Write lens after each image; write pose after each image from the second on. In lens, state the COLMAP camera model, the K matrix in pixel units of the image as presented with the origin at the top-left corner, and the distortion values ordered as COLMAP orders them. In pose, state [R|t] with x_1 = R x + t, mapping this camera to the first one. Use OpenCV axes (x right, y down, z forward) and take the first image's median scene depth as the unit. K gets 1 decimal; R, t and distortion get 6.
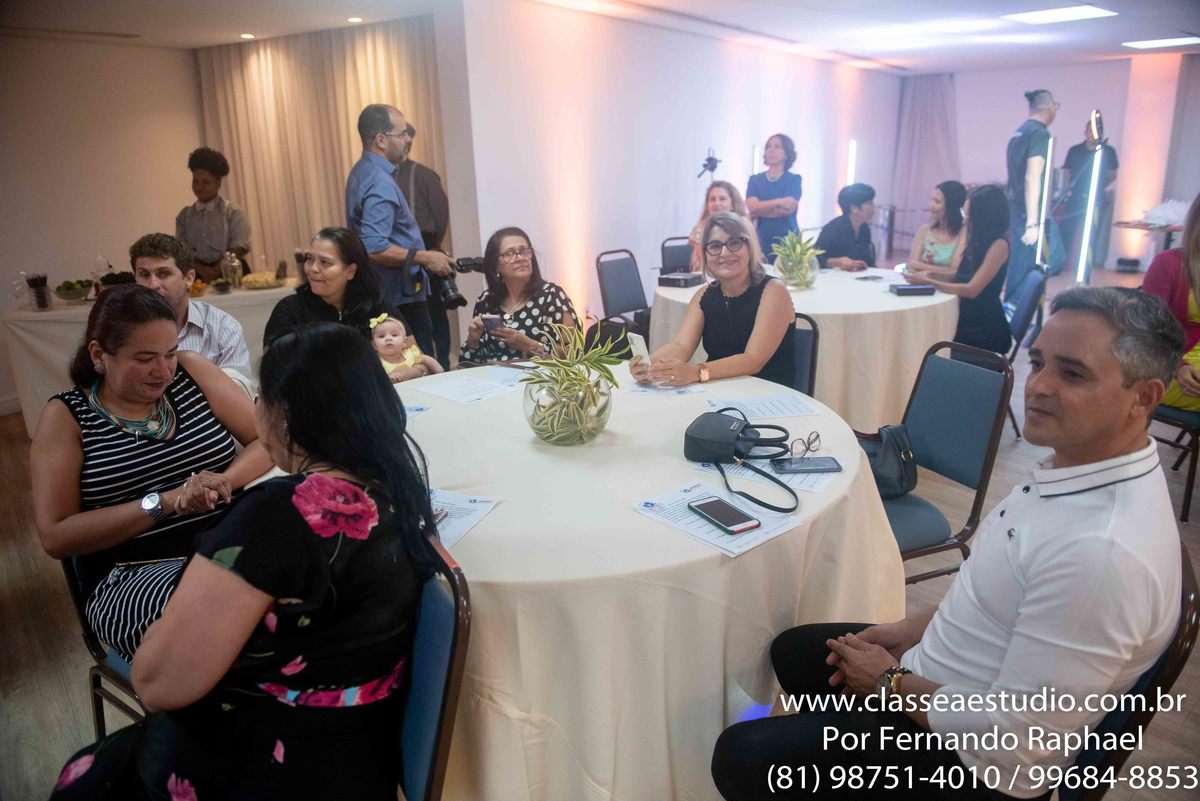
lens RADIAL K [[823.6, 0, 600.0], [0, 823.6, 400.5], [0, 0, 1]] dist [-0.039285, -0.000128]
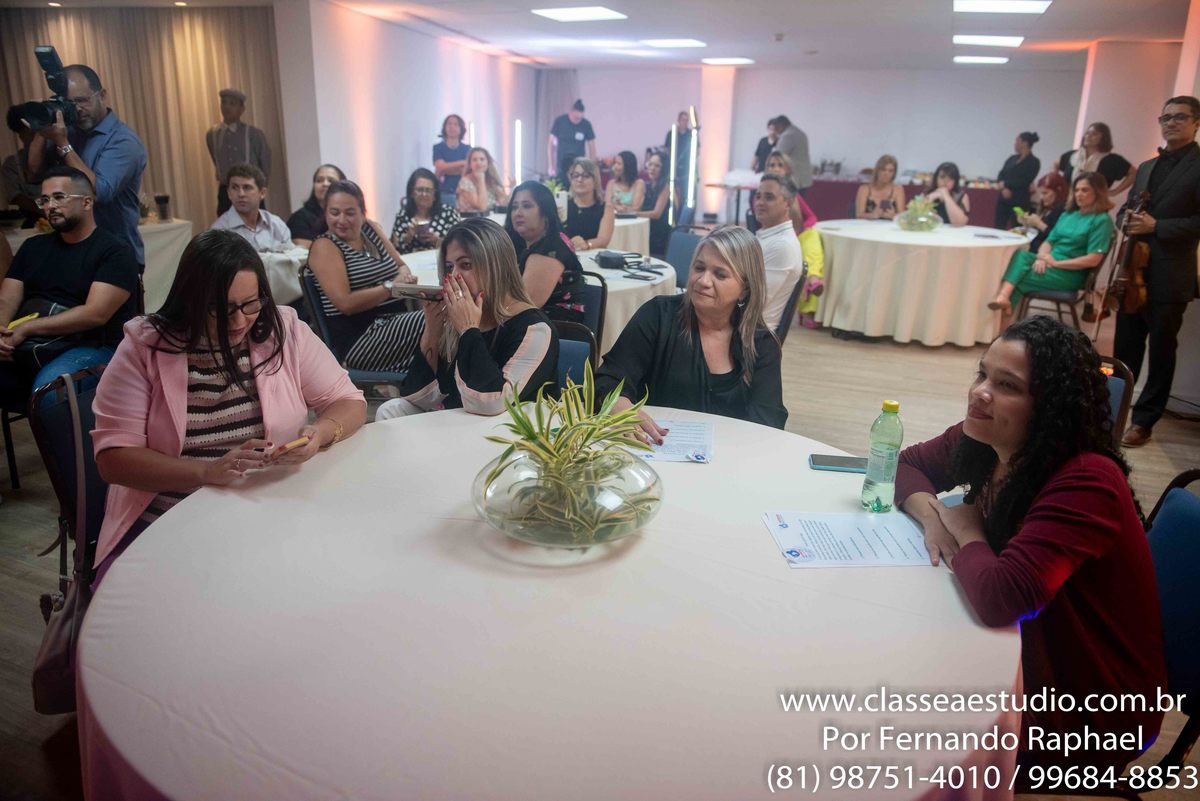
lens RADIAL K [[893.8, 0, 600.0], [0, 893.8, 400.5], [0, 0, 1]] dist [-0.000477, -0.045003]
pose [[0.882208, -0.098026, 0.460543, -0.824440], [0.098163, 0.994888, 0.023720, 0.293174], [-0.460514, 0.024282, 0.887320, -0.871410]]
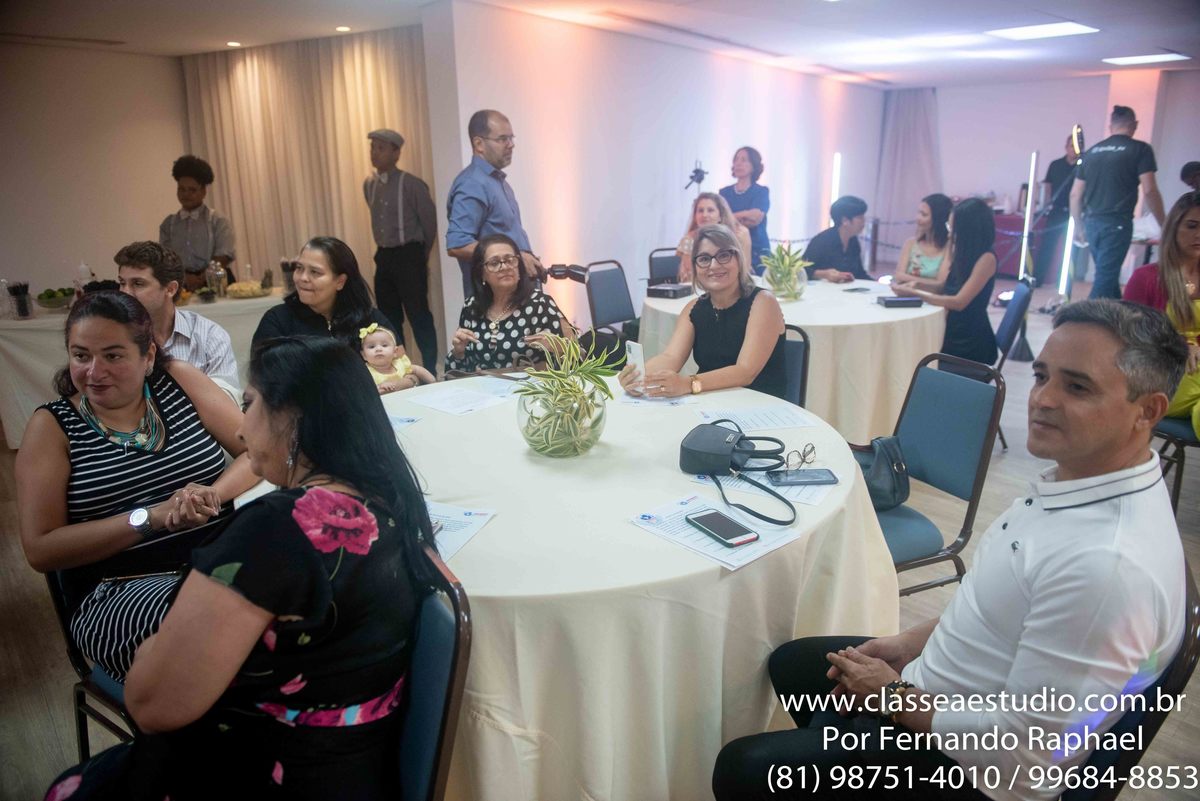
lens RADIAL K [[823.6, 0, 600.0], [0, 823.6, 400.5], [0, 0, 1]] dist [-0.039285, -0.000128]
pose [[0.999778, 0.001799, 0.021006, -0.012992], [-0.001538, 0.999921, -0.012438, -0.001384], [-0.021026, 0.012403, 0.999702, 0.005461]]
